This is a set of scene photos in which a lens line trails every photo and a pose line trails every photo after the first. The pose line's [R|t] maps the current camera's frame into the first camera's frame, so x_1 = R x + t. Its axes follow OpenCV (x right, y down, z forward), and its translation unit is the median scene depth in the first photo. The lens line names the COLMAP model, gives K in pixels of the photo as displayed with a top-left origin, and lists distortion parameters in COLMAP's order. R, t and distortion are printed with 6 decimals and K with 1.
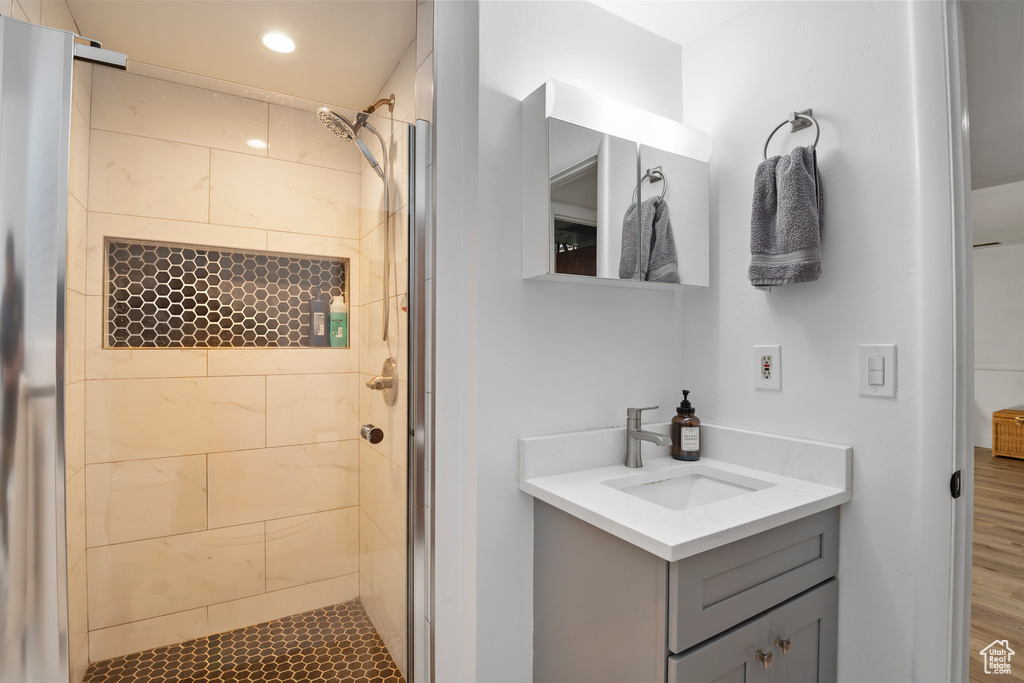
lens RADIAL K [[495.9, 0, 514.6], [0, 495.9, 344.6], [0, 0, 1]] dist [-0.003055, -0.000209]
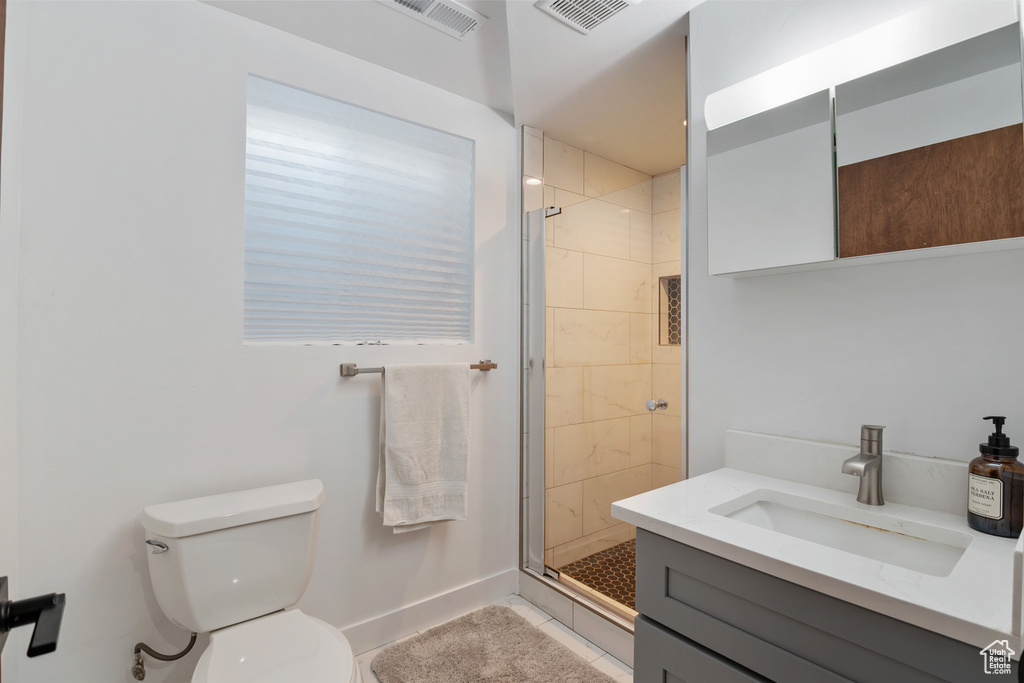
lens RADIAL K [[495.9, 0, 514.2], [0, 495.9, 341.3], [0, 0, 1]] dist [-0.003055, -0.000209]
pose [[0.130266, -0.005868, -0.991462, 0.896237], [0.004783, 0.999975, -0.005290, 0.001686], [0.991467, -0.004053, 0.130291, 0.353972]]
